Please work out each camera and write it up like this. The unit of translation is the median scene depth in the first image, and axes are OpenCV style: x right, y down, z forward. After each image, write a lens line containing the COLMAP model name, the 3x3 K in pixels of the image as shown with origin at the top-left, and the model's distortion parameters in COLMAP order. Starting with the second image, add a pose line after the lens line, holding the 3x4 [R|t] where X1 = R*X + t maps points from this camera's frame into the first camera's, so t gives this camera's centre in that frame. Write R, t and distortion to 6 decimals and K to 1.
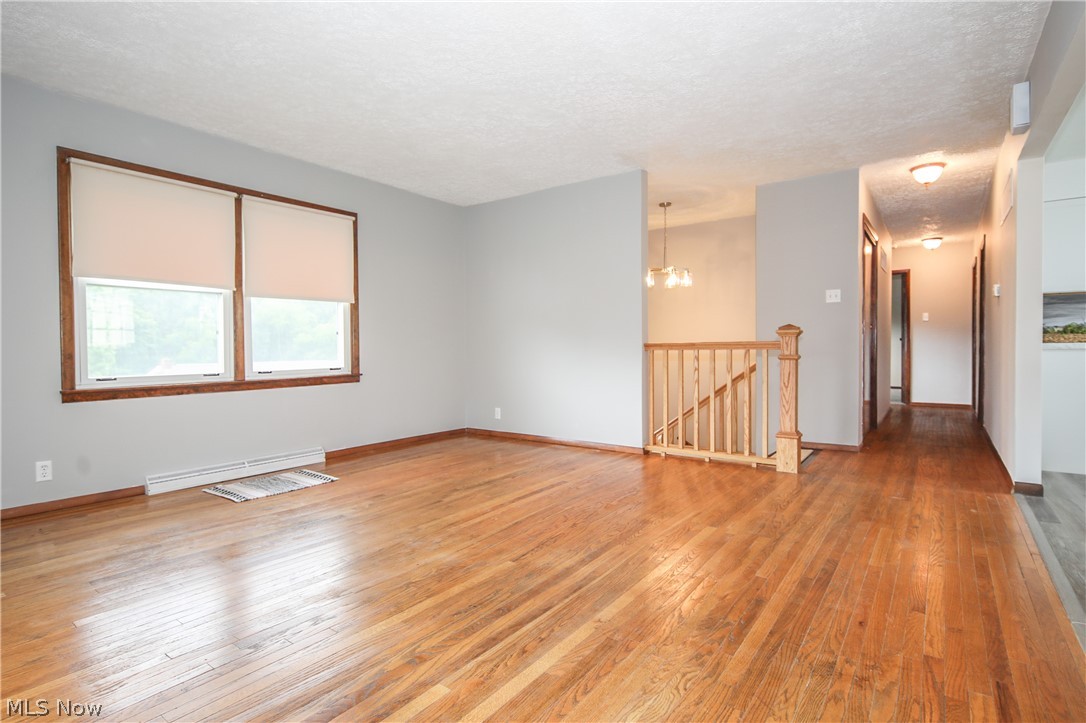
lens RADIAL K [[540.6, 0, 540.6], [0, 540.6, 357.4], [0, 0, 1]] dist [0.002647, -0.000933]
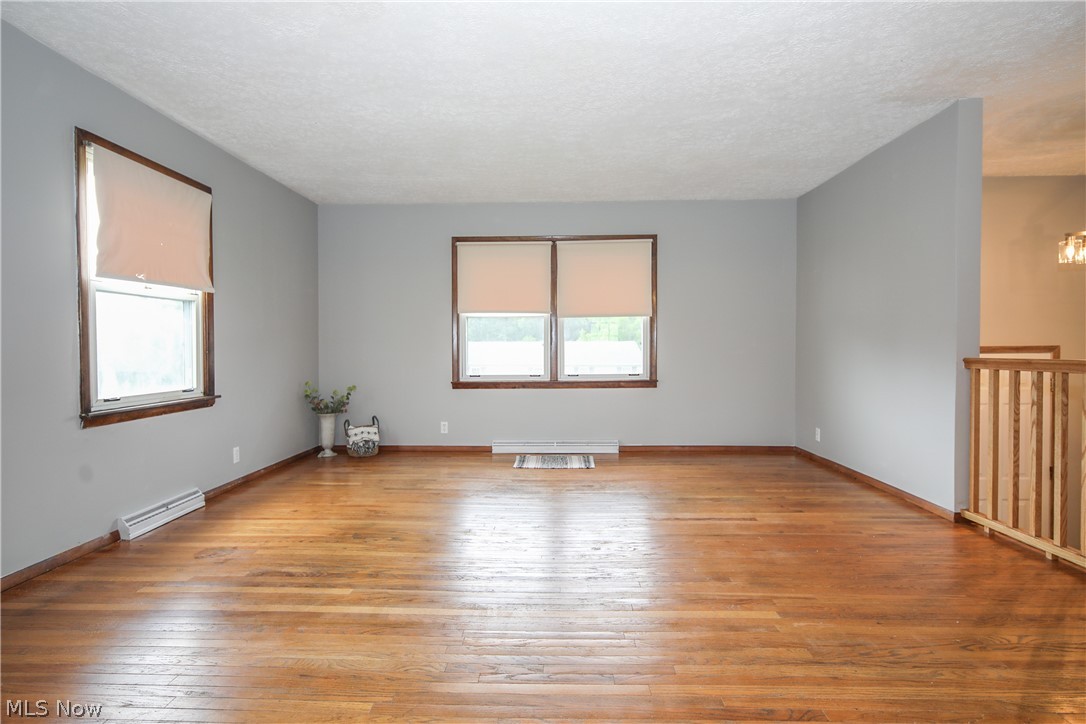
lens RADIAL K [[540.6, 0, 540.6], [0, 540.6, 357.9], [0, 0, 1]] dist [0.002647, -0.000933]
pose [[0.564992, 0.020443, -0.824843, 0.510587], [-0.014570, 0.999784, 0.014799, -0.032159], [0.824968, 0.003657, 0.565168, 0.210601]]
